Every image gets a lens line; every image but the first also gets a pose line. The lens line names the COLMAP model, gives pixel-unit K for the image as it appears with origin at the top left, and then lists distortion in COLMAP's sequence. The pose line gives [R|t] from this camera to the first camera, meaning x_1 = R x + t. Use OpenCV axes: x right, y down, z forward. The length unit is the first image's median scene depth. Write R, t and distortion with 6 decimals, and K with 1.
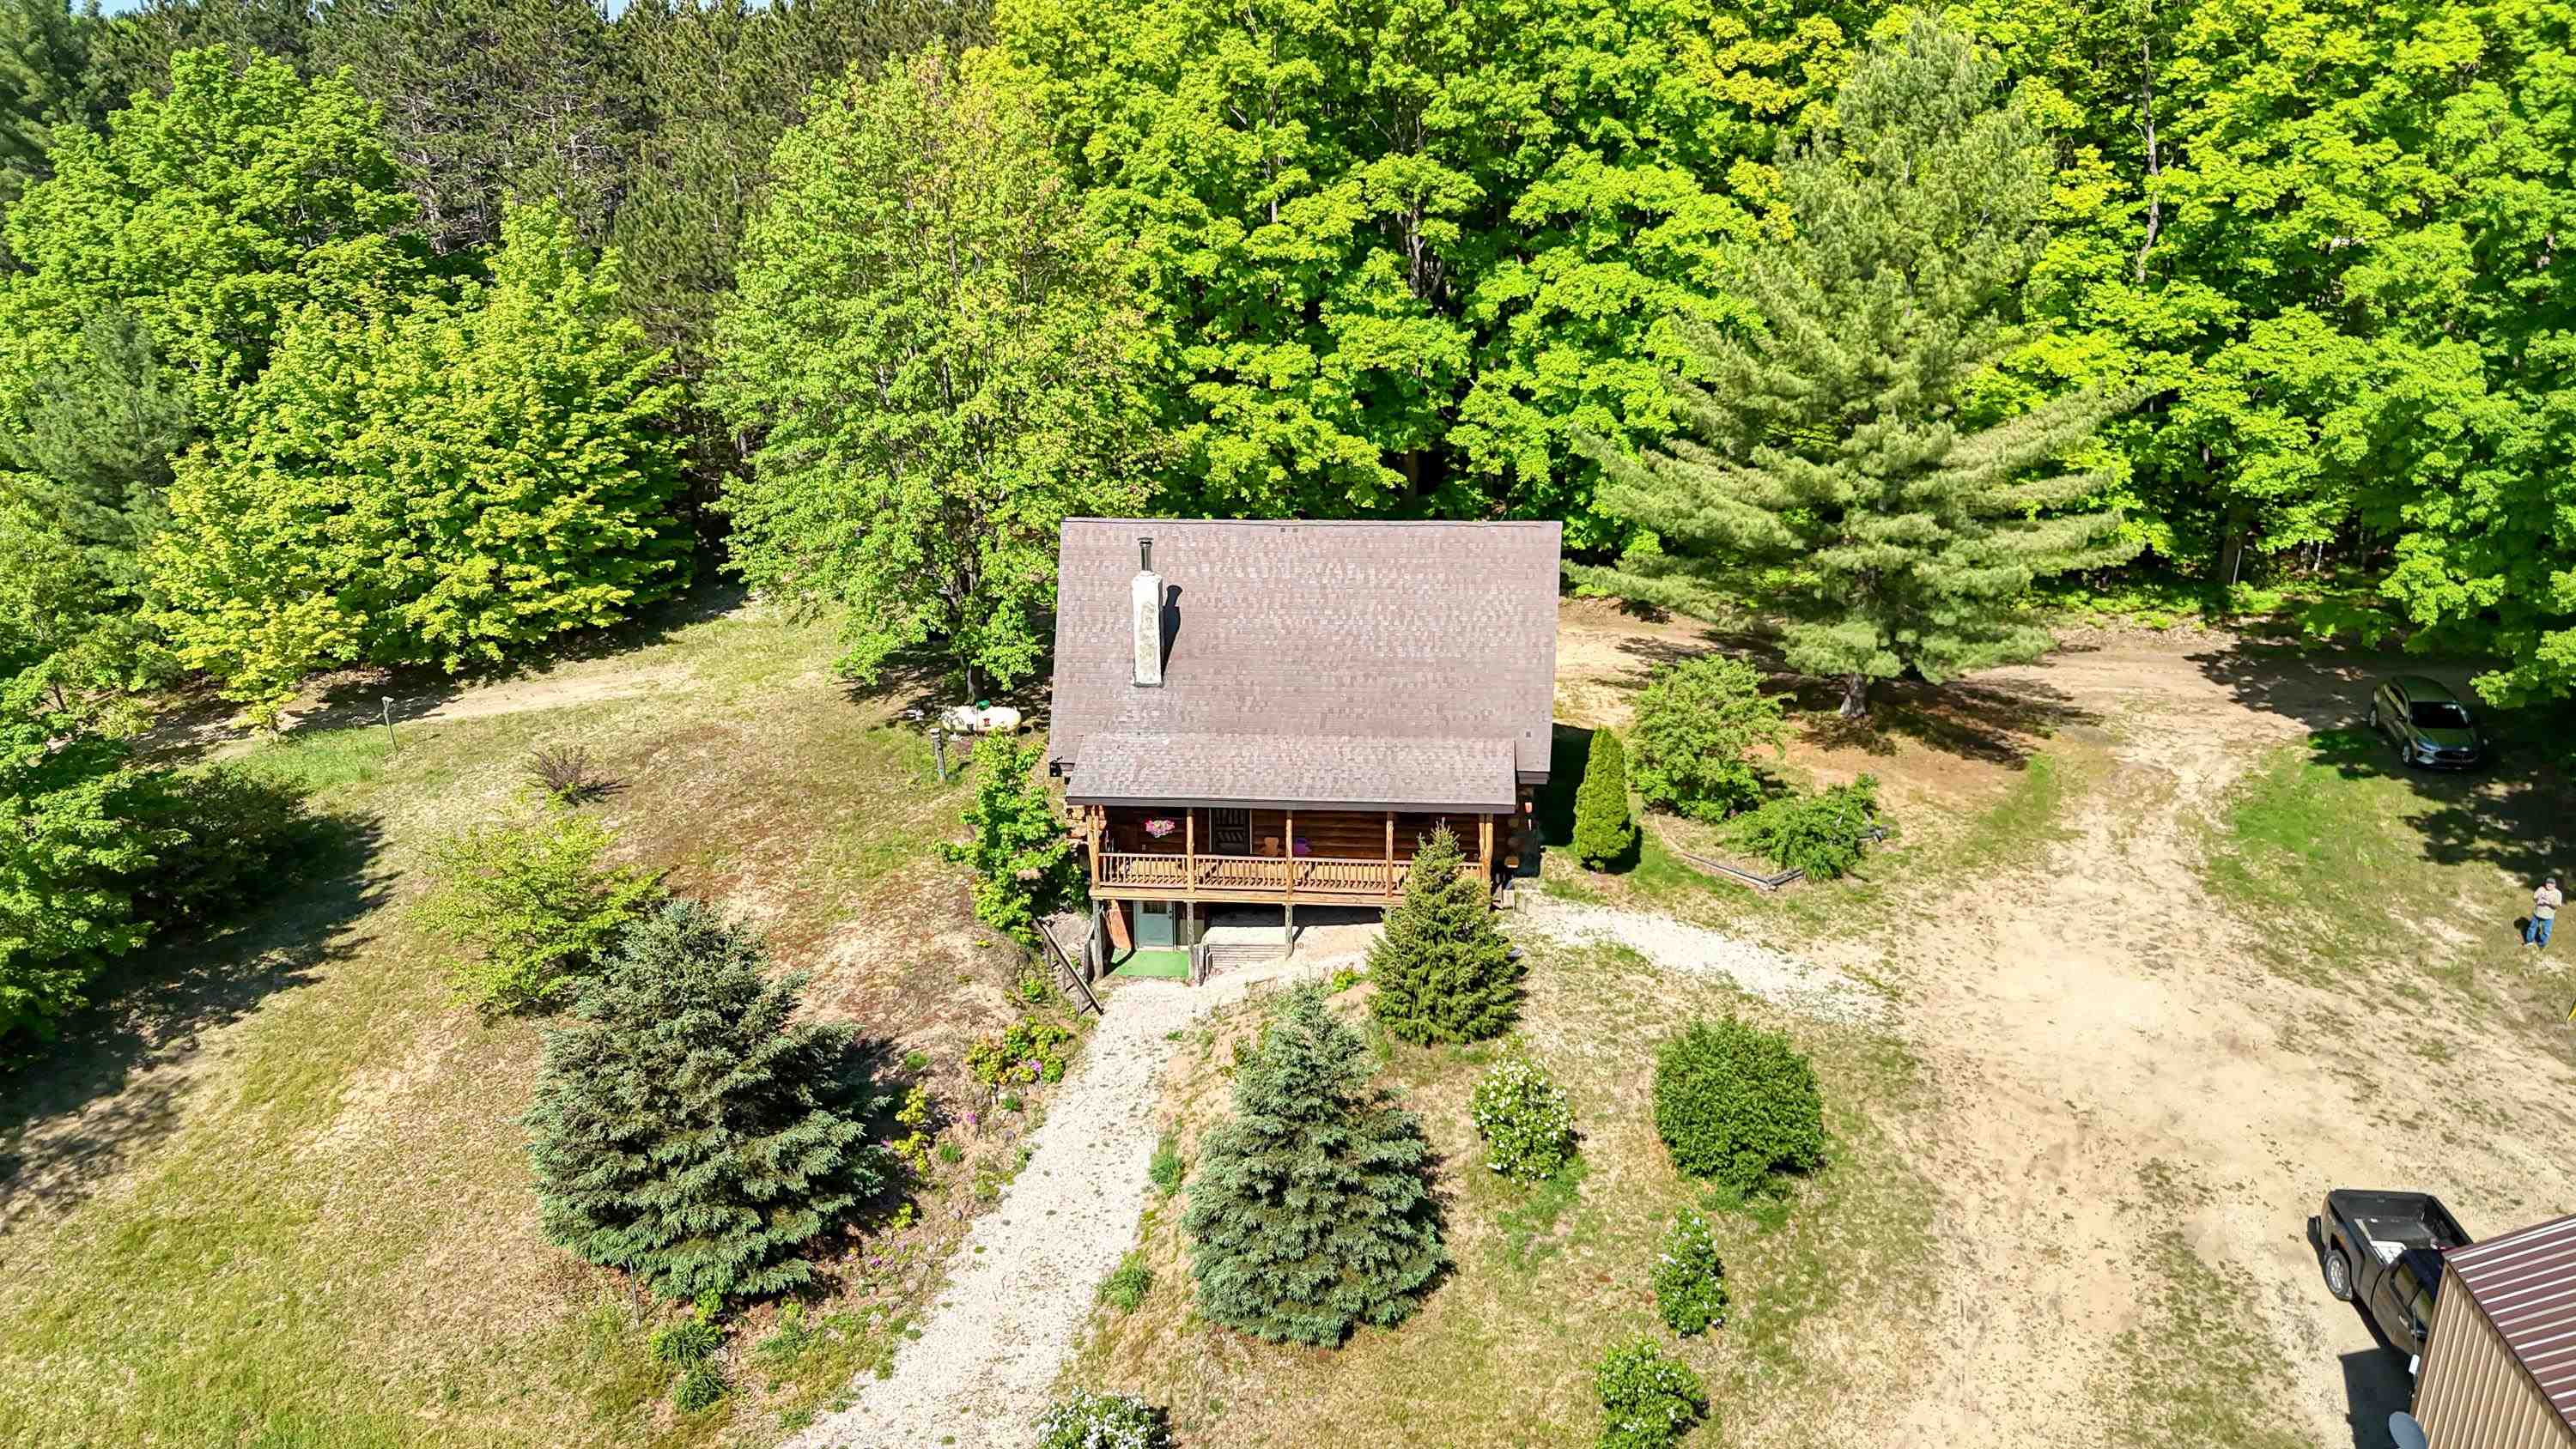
lens RADIAL K [[1891.3, 0, 1287.2], [0, 1891.3, 718.7], [0, 0, 1]] dist [0.066343, -0.064396]
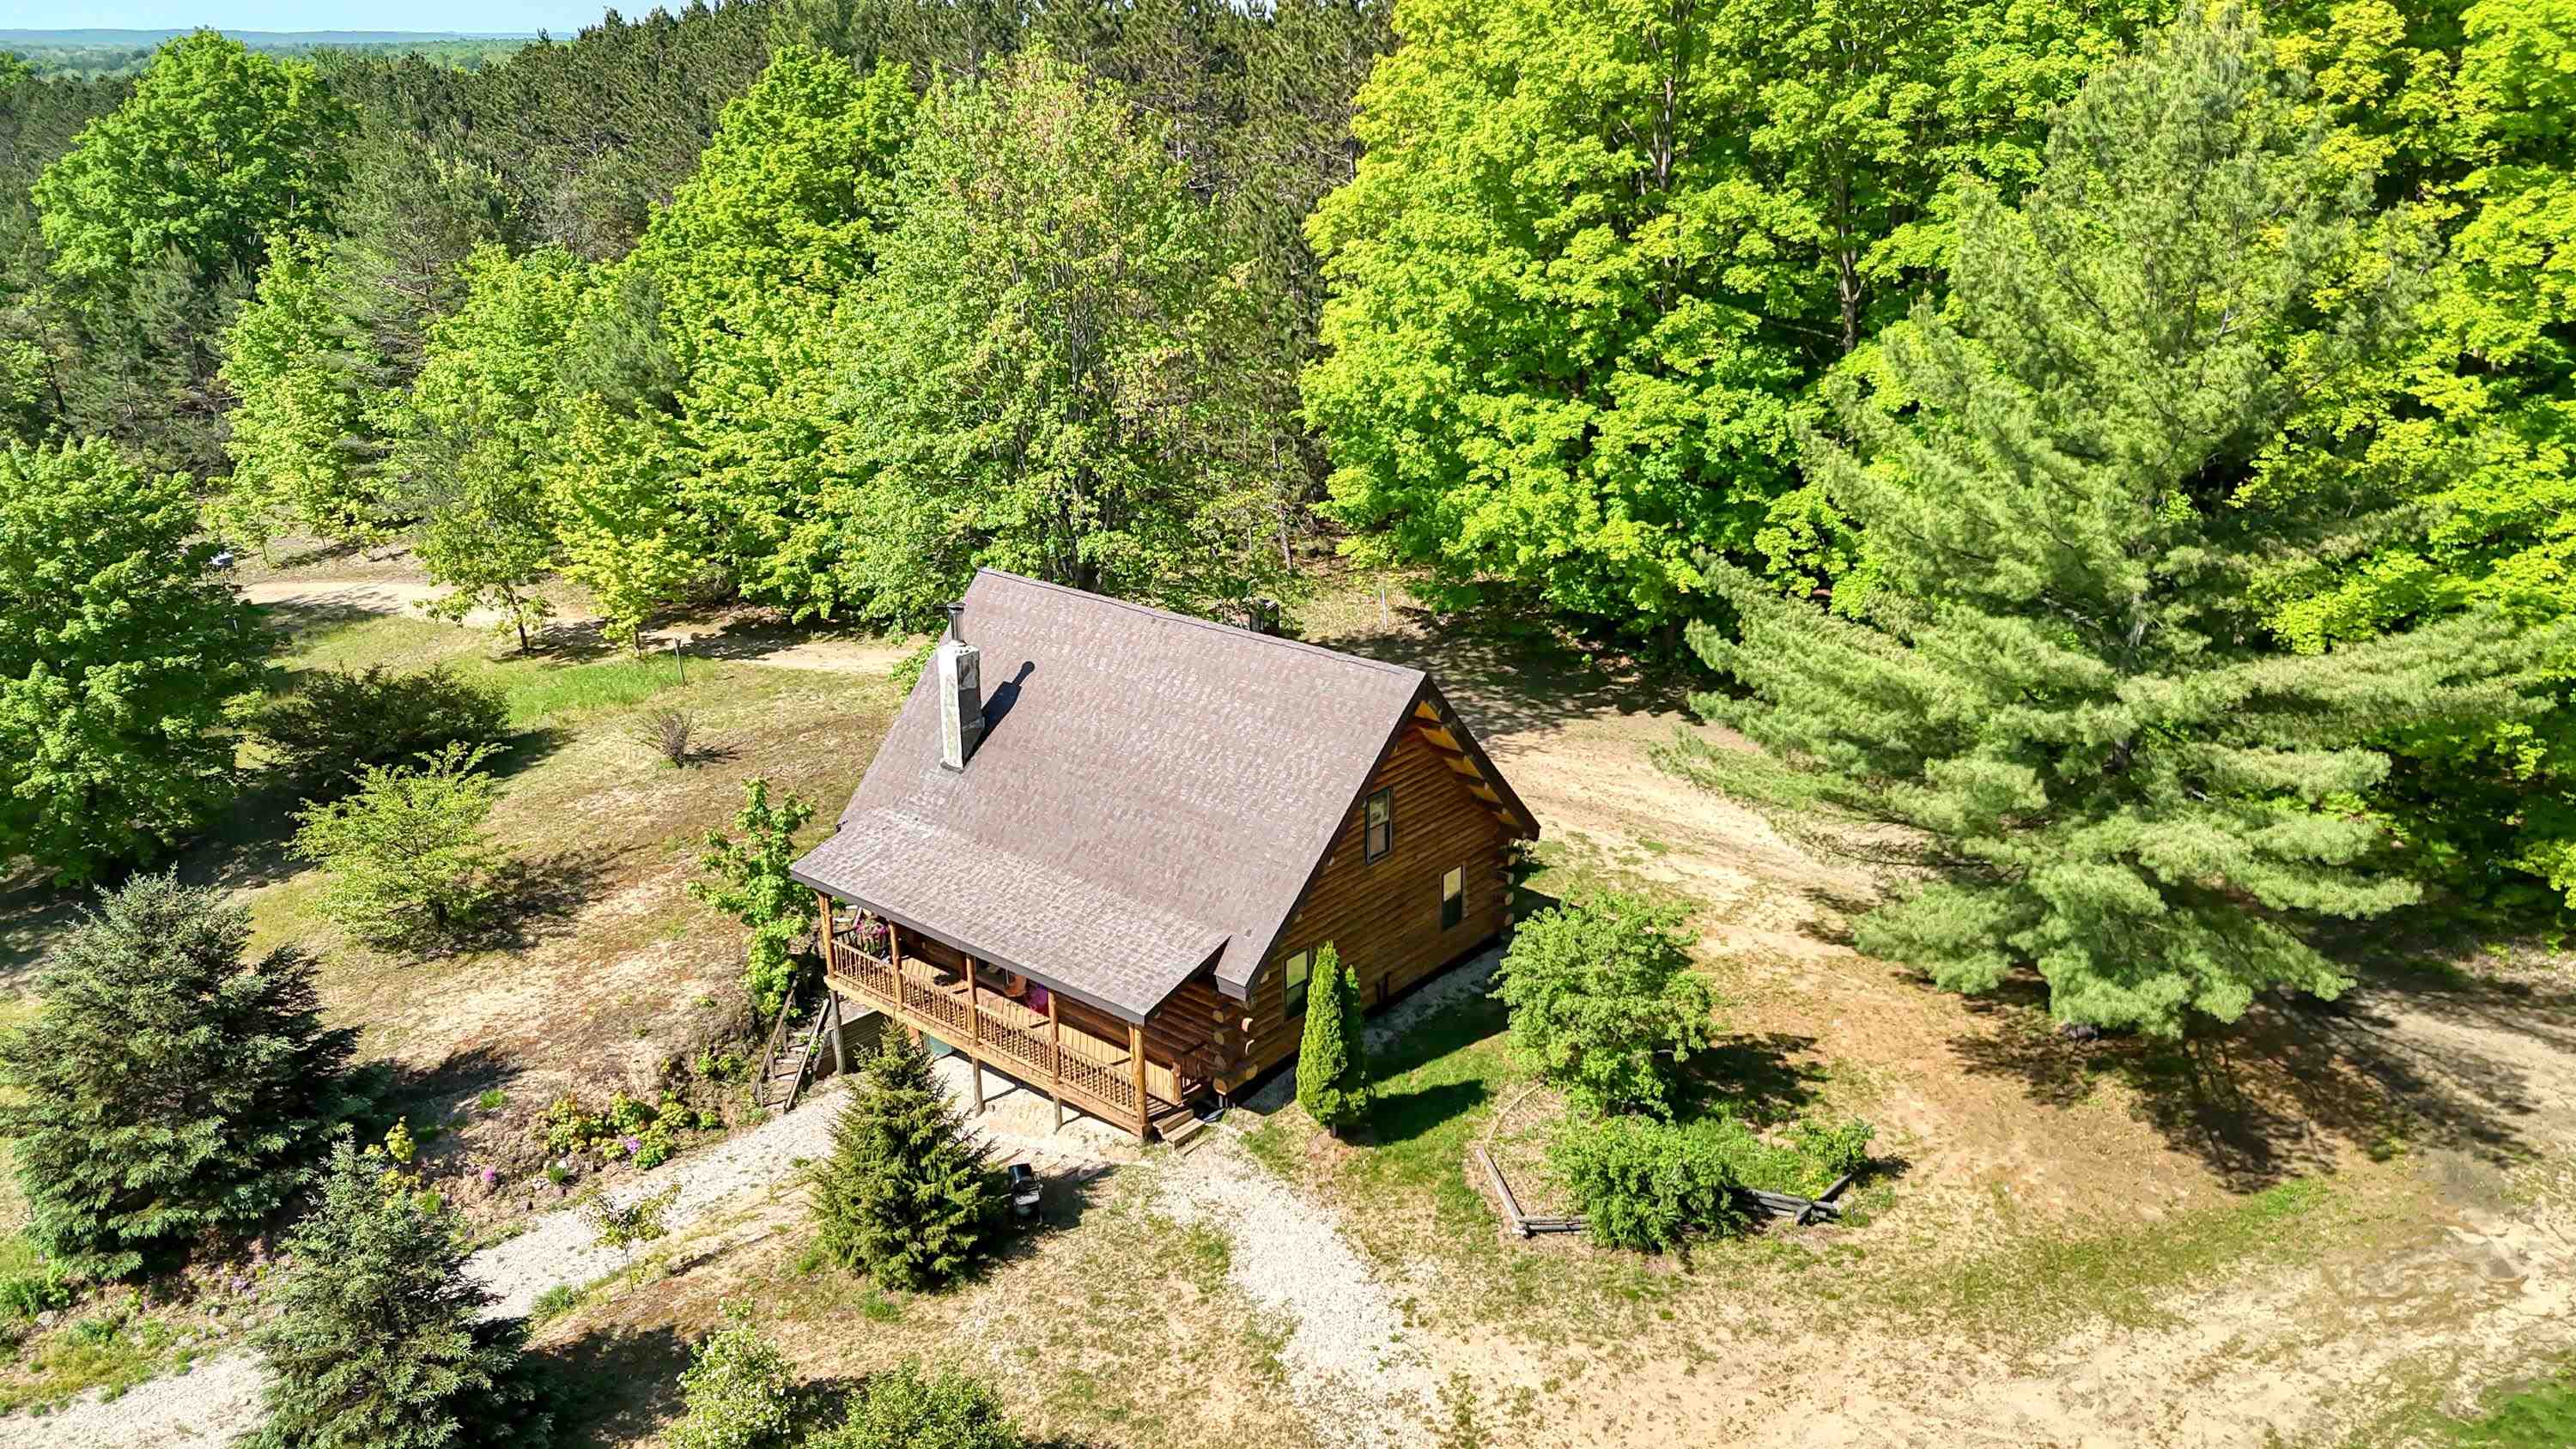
lens RADIAL K [[1875.2, 0, 1307.6], [0, 1875.2, 715.5], [0, 0, 1]] dist [0.057913, -0.046661]
pose [[0.813901, 0.199004, -0.545859, 0.396753], [-0.195451, 0.978536, 0.065318, -0.097105], [0.547141, 0.053527, 0.835327, 0.261553]]
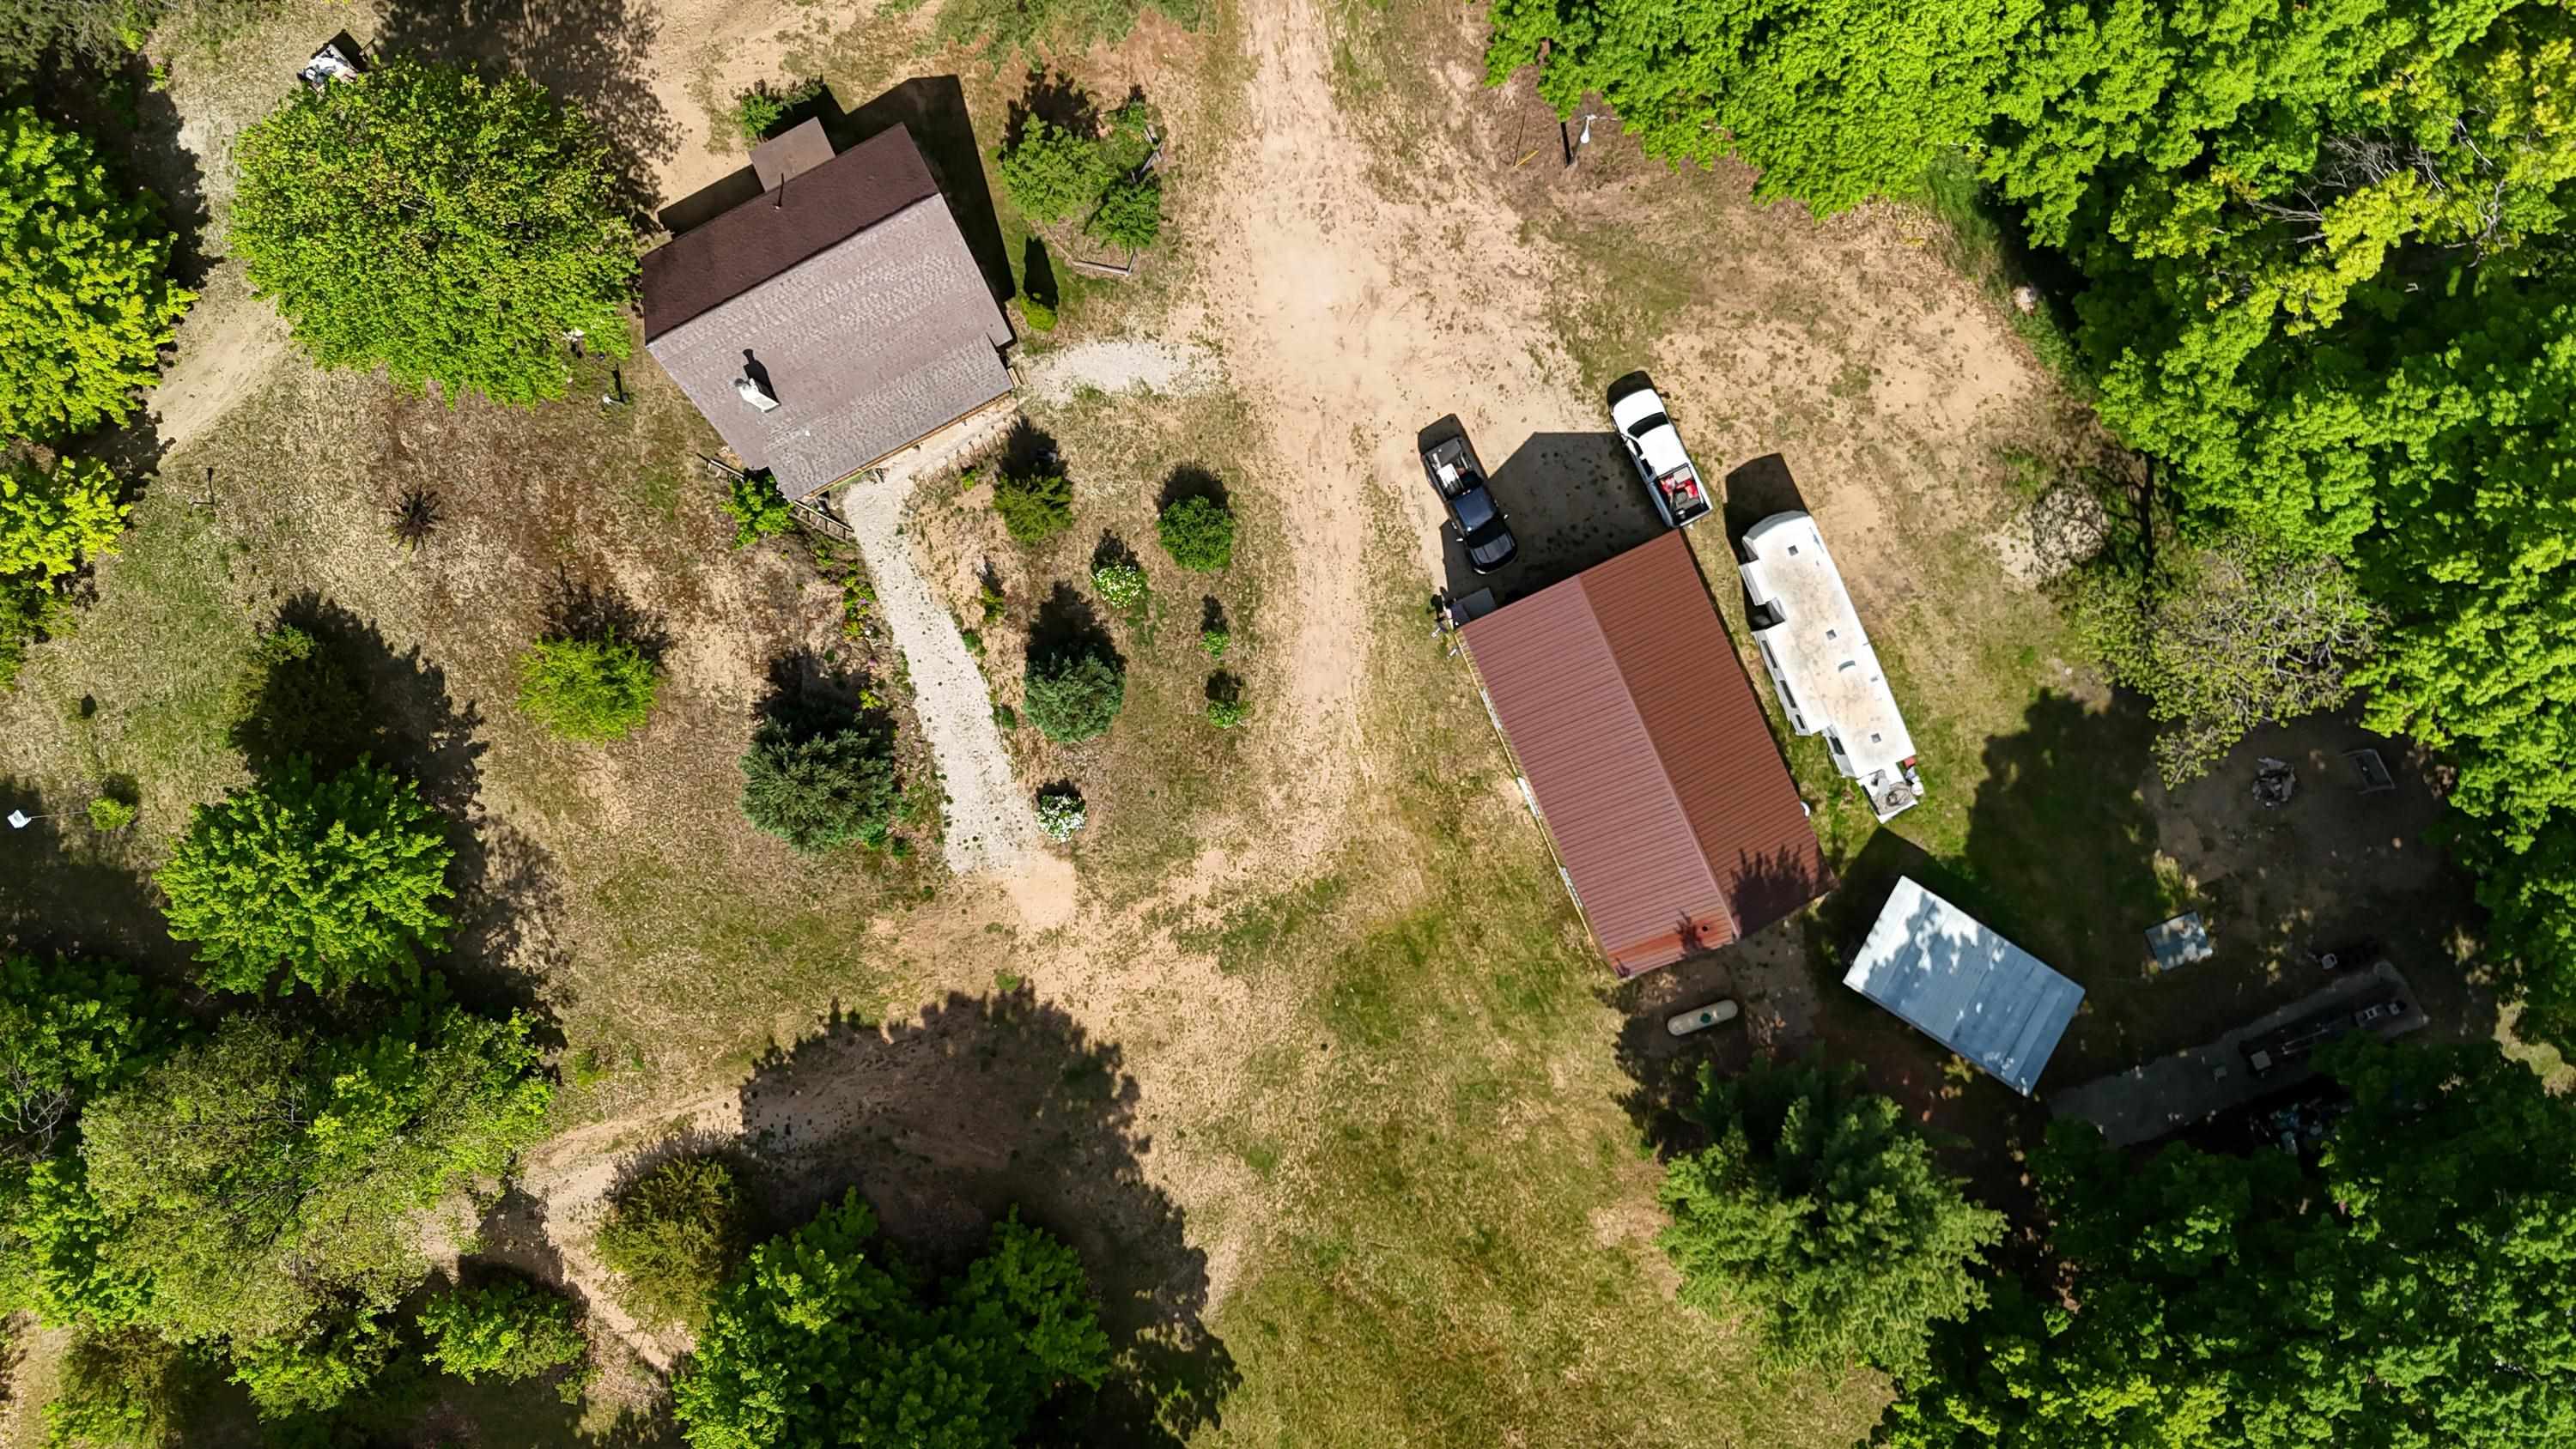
lens RADIAL K [[1845.1, 0, 1297.5], [0, 1845.1, 735.7], [0, 0, 1]] dist [0.058366, -0.060704]
pose [[0.853591, -0.520462, -0.022393, 0.150518], [0.200898, 0.289218, 0.935945, -0.996355], [-0.480647, -0.803413, 0.351434, -0.008681]]
